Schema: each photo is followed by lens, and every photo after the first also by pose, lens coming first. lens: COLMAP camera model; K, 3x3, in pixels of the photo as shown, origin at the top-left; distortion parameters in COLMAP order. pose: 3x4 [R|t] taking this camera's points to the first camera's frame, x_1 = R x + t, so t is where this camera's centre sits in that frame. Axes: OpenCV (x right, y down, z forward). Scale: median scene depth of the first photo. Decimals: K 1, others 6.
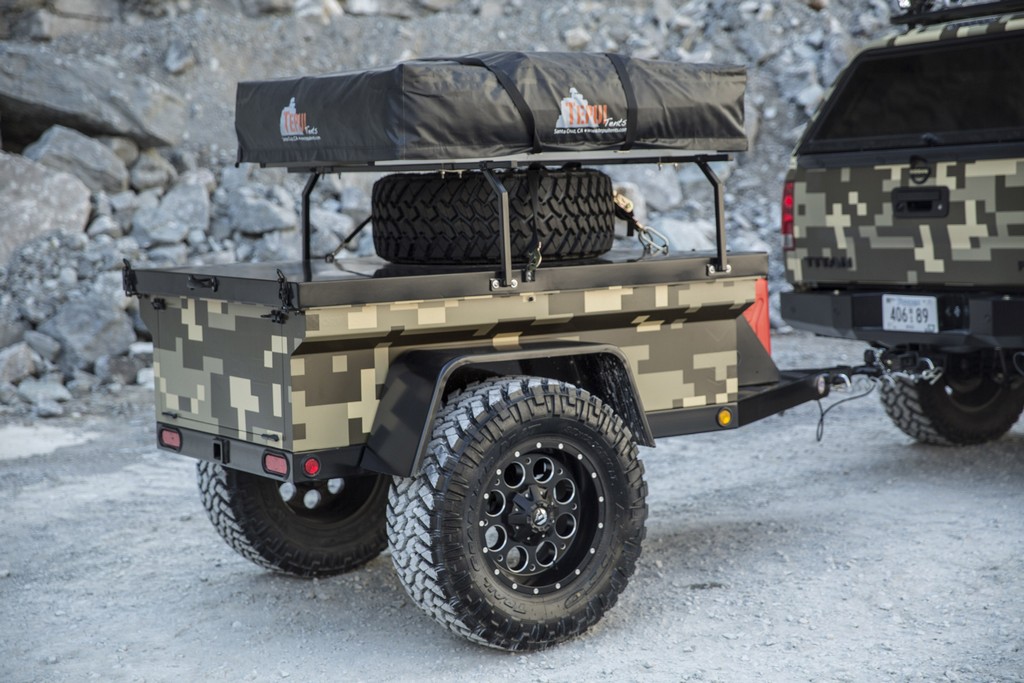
lens RADIAL K [[2088.4, 0, 464.7], [0, 2088.4, 377.9], [0, 0, 1]] dist [0.242633, 0.000000]
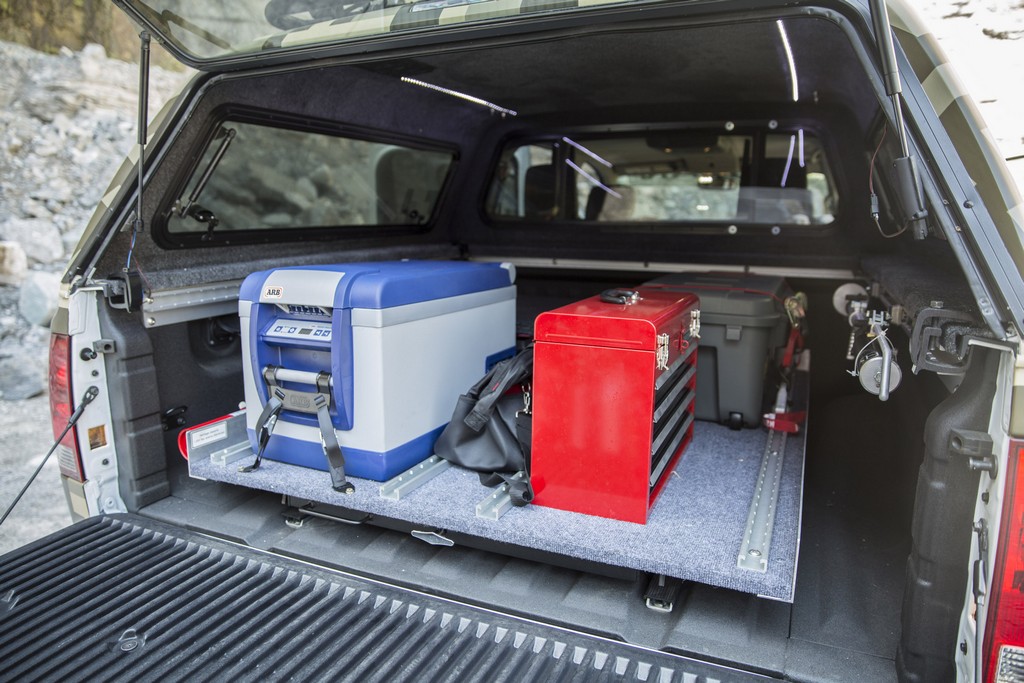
lens RADIAL K [[692.9, 0, 518.9], [0, 692.9, 334.3], [0, 0, 1]] dist [-0.106627, 0.065197]
pose [[0.852825, -0.044446, 0.520302, 0.321571], [0.011636, 0.997741, 0.066158, -0.146644], [-0.522067, -0.050367, 0.851416, 1.169699]]
